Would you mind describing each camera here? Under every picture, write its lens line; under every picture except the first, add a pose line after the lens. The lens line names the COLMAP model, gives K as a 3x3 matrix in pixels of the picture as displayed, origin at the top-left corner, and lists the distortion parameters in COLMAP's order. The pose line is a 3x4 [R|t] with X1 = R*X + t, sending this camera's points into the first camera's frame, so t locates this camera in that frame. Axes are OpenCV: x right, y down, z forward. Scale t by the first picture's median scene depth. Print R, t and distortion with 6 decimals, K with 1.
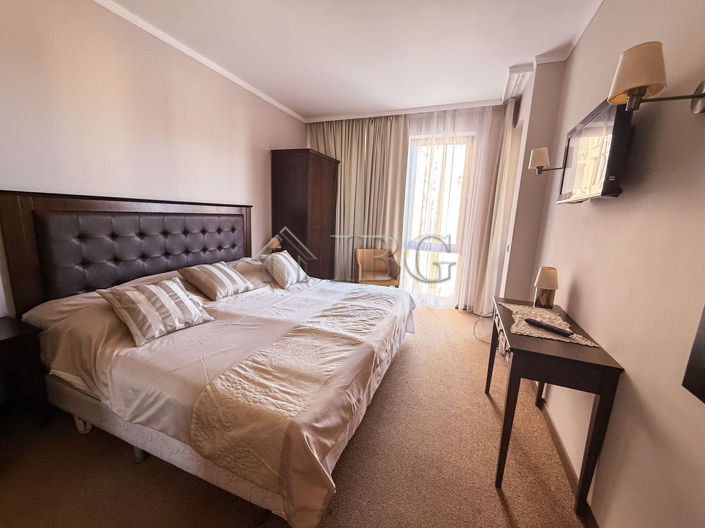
lens RADIAL K [[281.5, 0, 351.4], [0, 281.5, 264.6], [0, 0, 1]] dist [-0.000072, 0.000278]
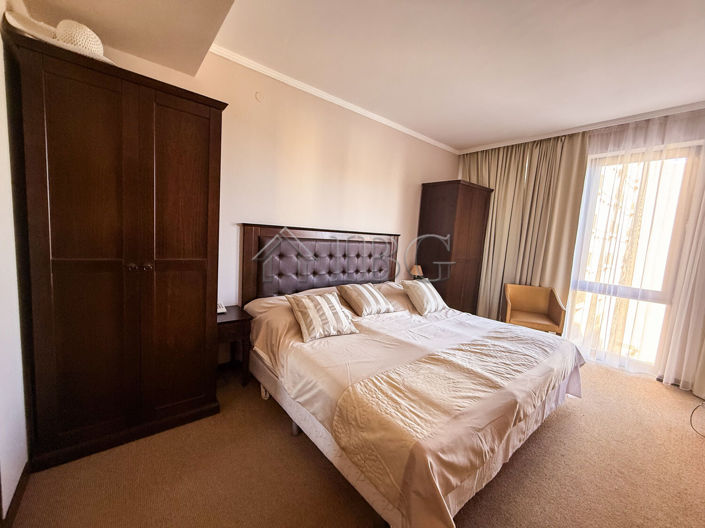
lens RADIAL K [[281.5, 0, 351.4], [0, 281.5, 264.6], [0, 0, 1]] dist [-0.000072, 0.000278]
pose [[0.877912, 0.067833, -0.473993, 0.011458], [-0.113129, 0.991273, -0.067673, 0.000950], [0.465266, 0.113033, 0.877924, -0.054541]]
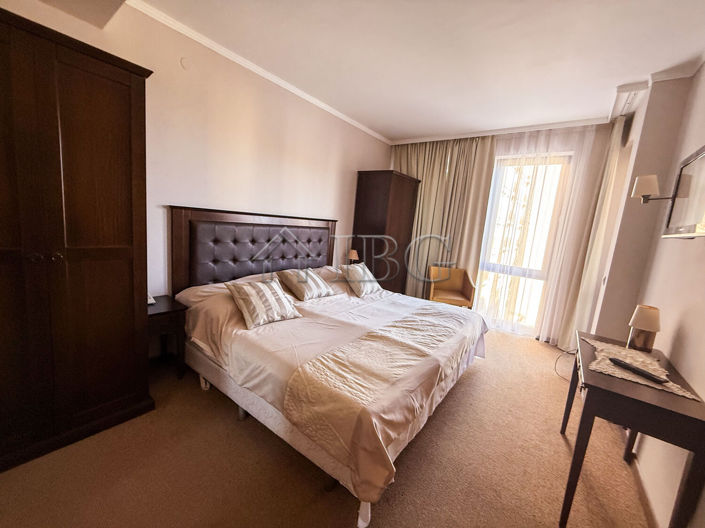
lens RADIAL K [[281.5, 0, 351.4], [0, 281.5, 264.6], [0, 0, 1]] dist [-0.000072, 0.000278]
pose [[0.964698, 0.082524, -0.250097, -0.006178], [-0.093248, 0.995150, -0.031316, -0.006178], [0.246299, 0.053531, 0.967714, -0.111895]]
